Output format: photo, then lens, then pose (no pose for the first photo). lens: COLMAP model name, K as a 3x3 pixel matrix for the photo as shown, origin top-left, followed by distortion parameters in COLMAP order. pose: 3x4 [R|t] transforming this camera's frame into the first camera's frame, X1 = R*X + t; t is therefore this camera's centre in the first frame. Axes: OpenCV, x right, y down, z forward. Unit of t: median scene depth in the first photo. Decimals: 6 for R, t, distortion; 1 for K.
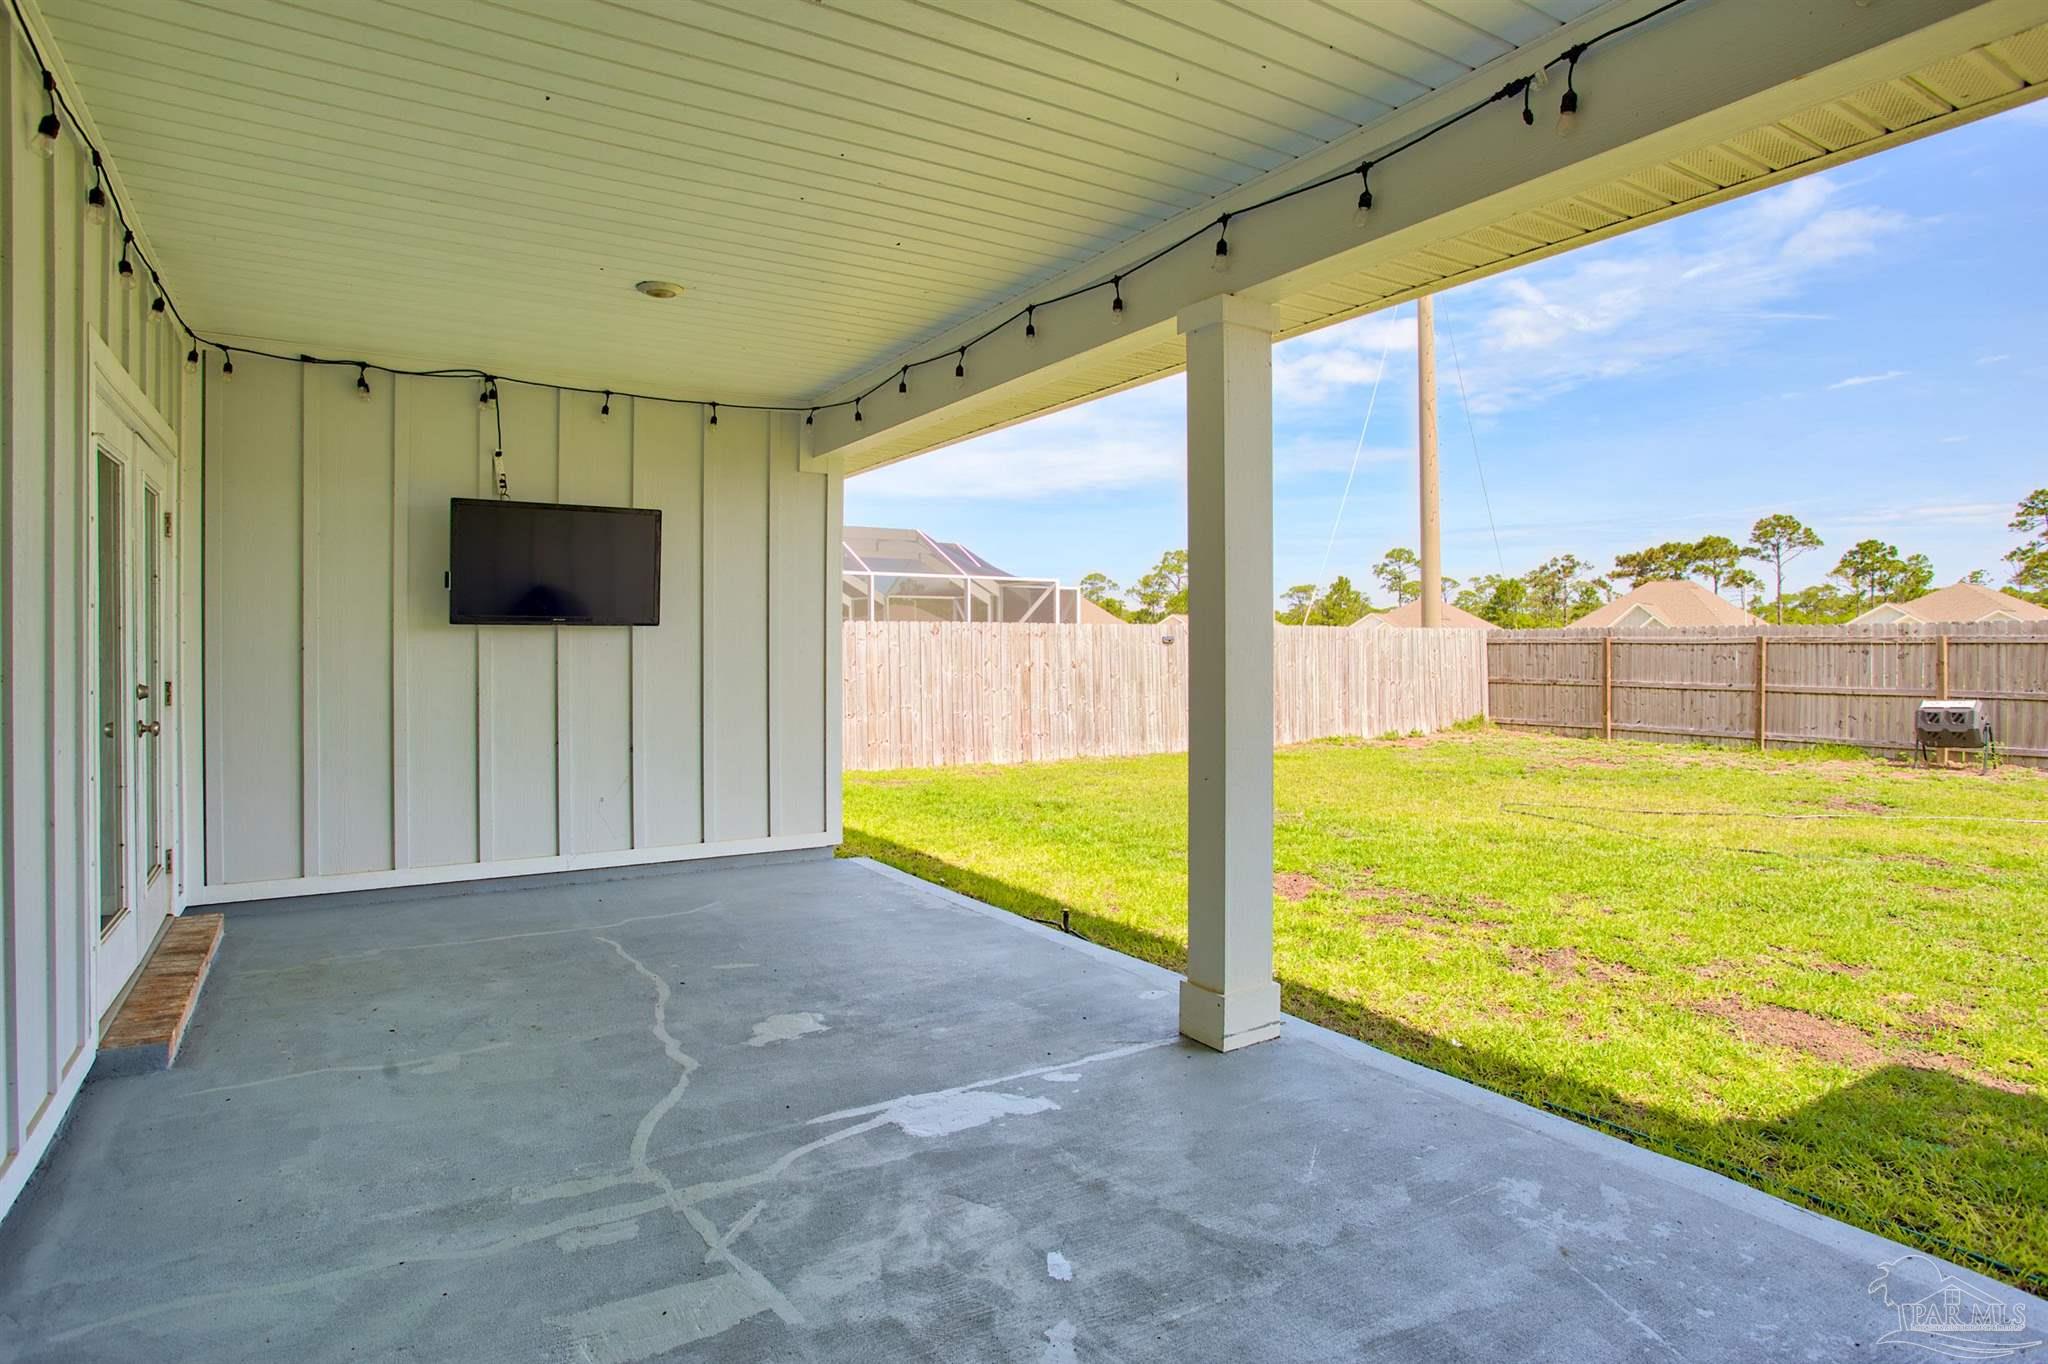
lens RADIAL K [[1133.0, 0, 1029.1], [0, 1133.0, 668.9], [0, 0, 1]] dist [0.002945, 0.000818]
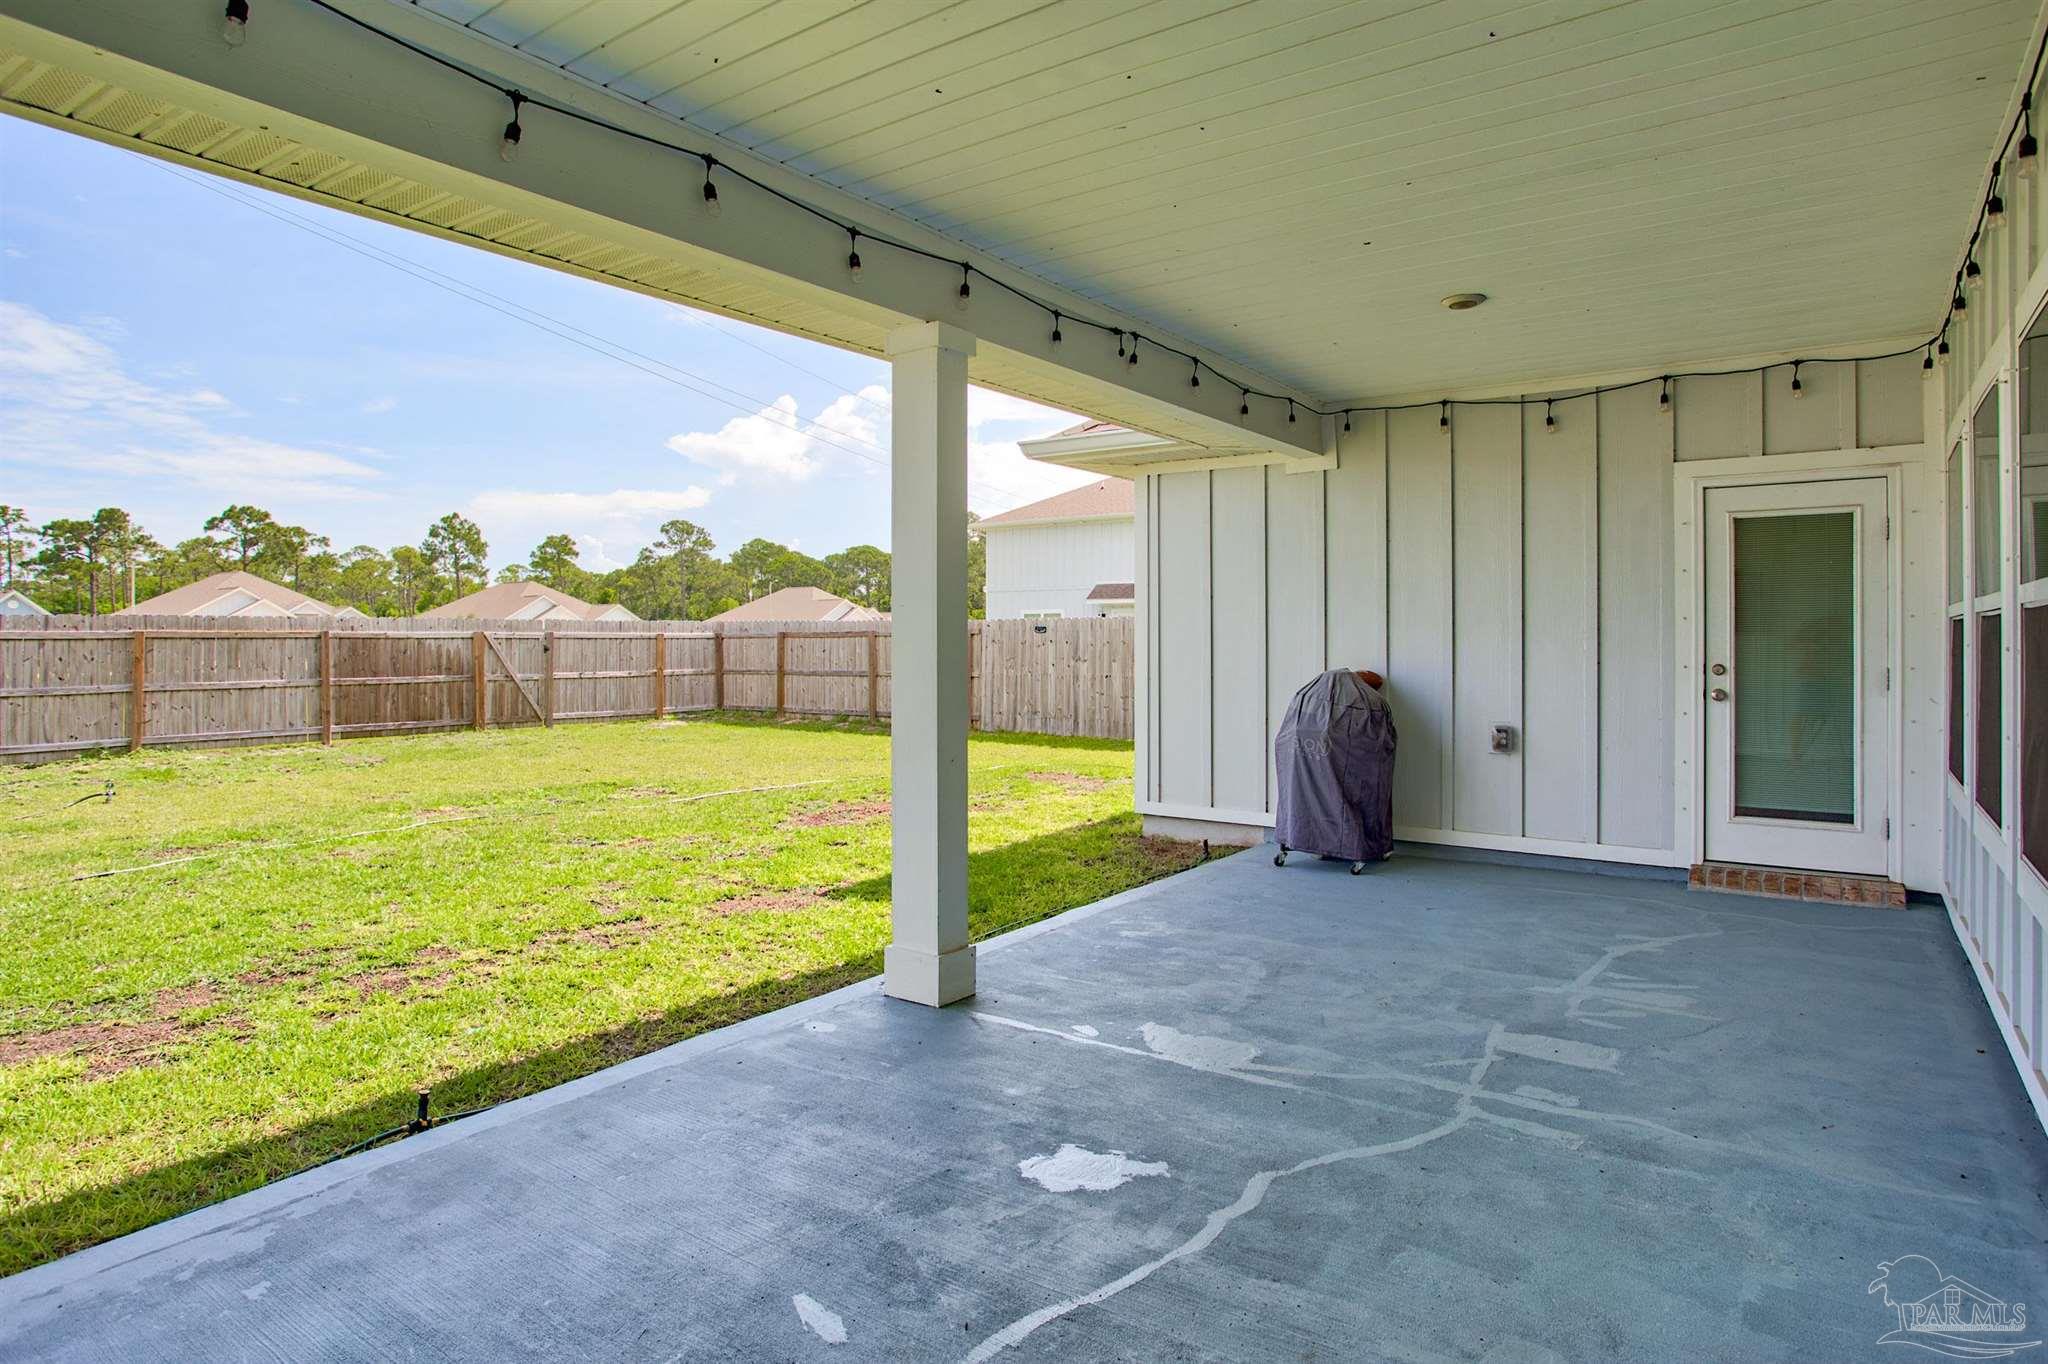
lens RADIAL K [[1133.0, 0, 1024.9], [0, 1133.0, 670.8], [0, 0, 1]] dist [0.002945, 0.000818]
pose [[-0.391954, -0.013867, 0.919880, -1.077129], [0.008761, 0.999785, 0.018805, -0.016236], [-0.919943, 0.015430, -0.391748, 1.655328]]
